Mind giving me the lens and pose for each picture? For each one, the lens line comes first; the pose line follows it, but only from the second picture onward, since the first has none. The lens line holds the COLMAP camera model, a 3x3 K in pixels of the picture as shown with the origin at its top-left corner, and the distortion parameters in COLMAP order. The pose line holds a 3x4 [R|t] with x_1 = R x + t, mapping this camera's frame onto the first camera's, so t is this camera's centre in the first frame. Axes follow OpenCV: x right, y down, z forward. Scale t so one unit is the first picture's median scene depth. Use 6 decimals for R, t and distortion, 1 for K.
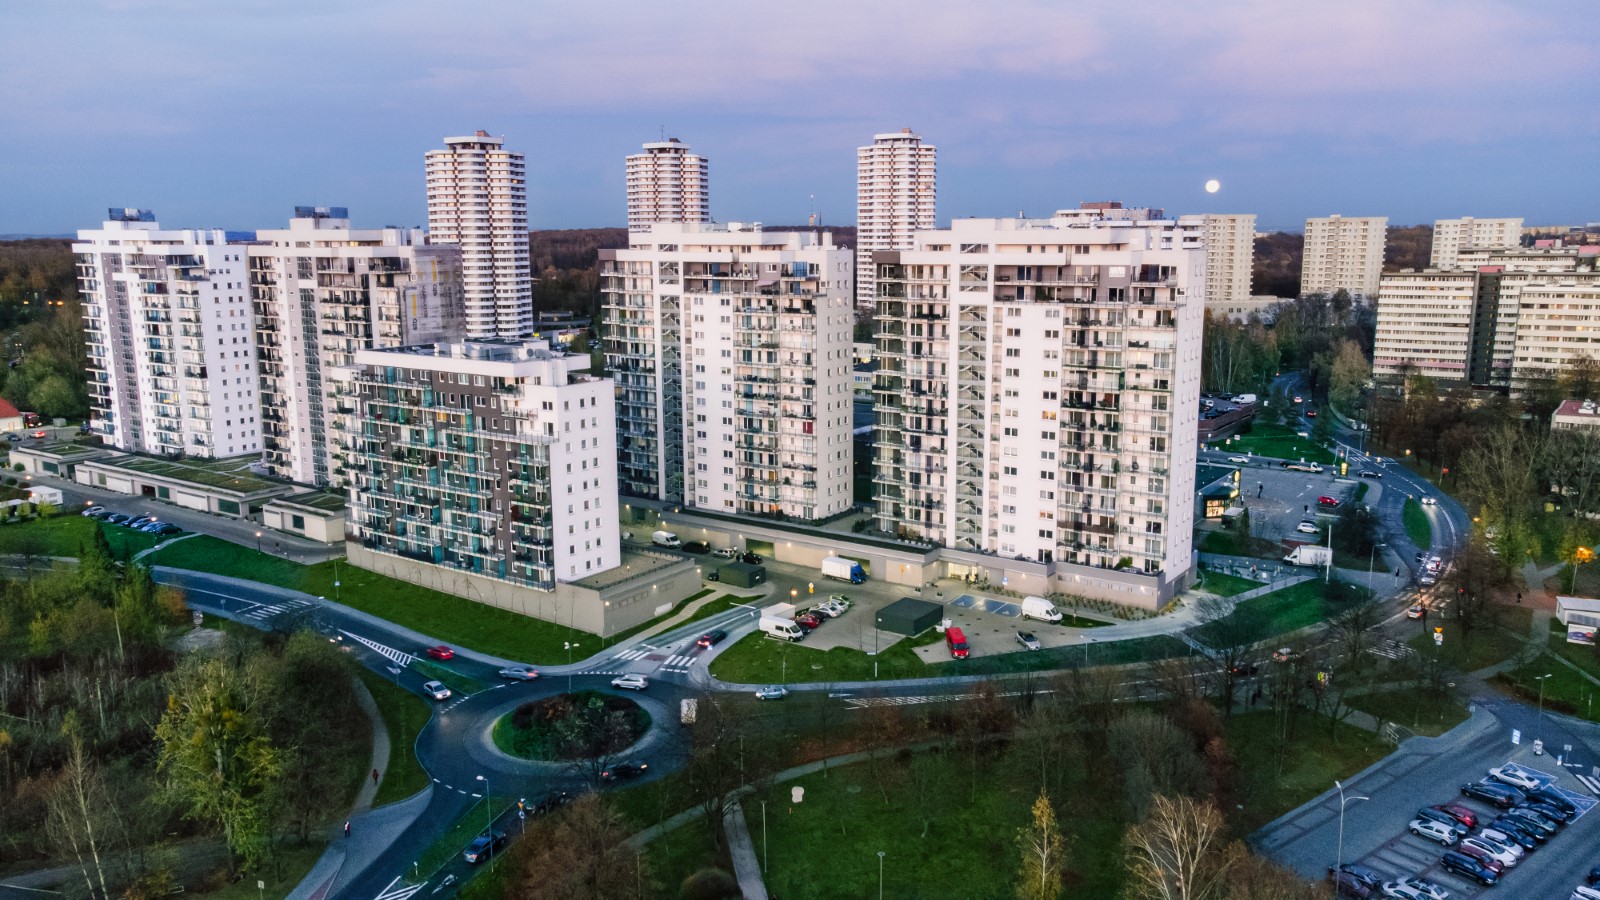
lens RADIAL K [[1200.3, 0, 800.0], [0, 1200.3, 450.0], [0, 0, 1]] dist [0.027475, 0.047749]
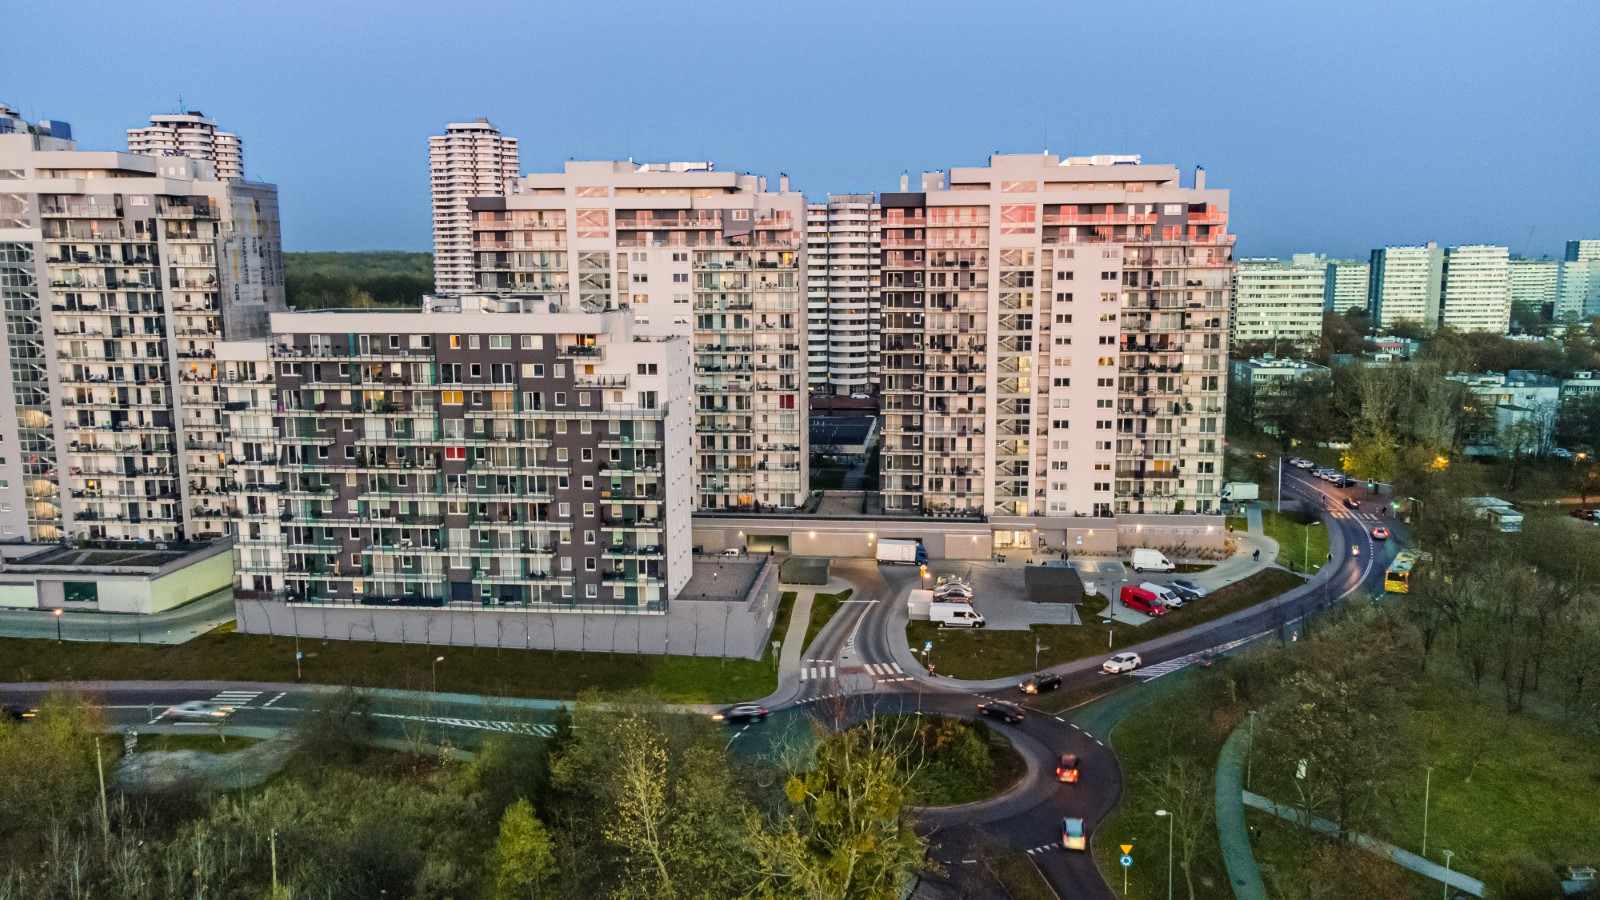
lens RADIAL K [[1200.3, 0, 800.0], [0, 1200.3, 450.0], [0, 0, 1]] dist [0.027475, 0.047749]
pose [[0.874458, -0.073841, 0.479448, -0.426611], [0.086775, 0.996216, -0.004839, 0.022739], [-0.477277, 0.045835, 0.877557, 0.253449]]
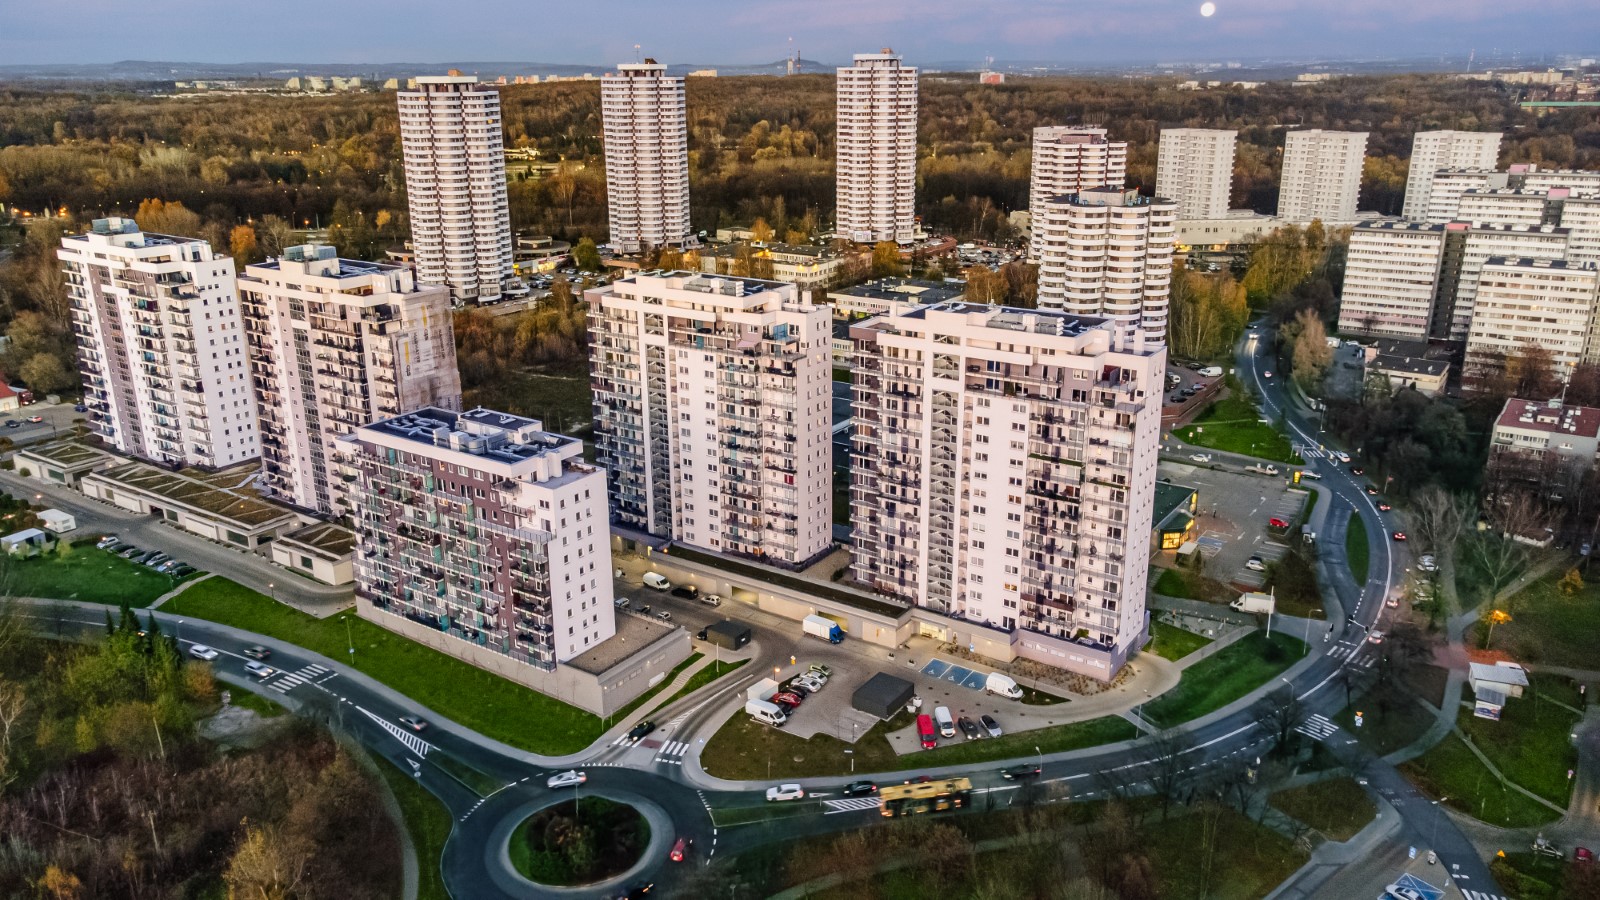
lens RADIAL K [[1200.3, 0, 800.0], [0, 1200.3, 450.0], [0, 0, 1]] dist [0.027475, 0.047749]
pose [[0.999848, -0.006441, 0.016186, -0.000679], [0.004258, 0.991312, 0.131462, -0.193921], [-0.016892, -0.131373, 0.991189, -0.045344]]
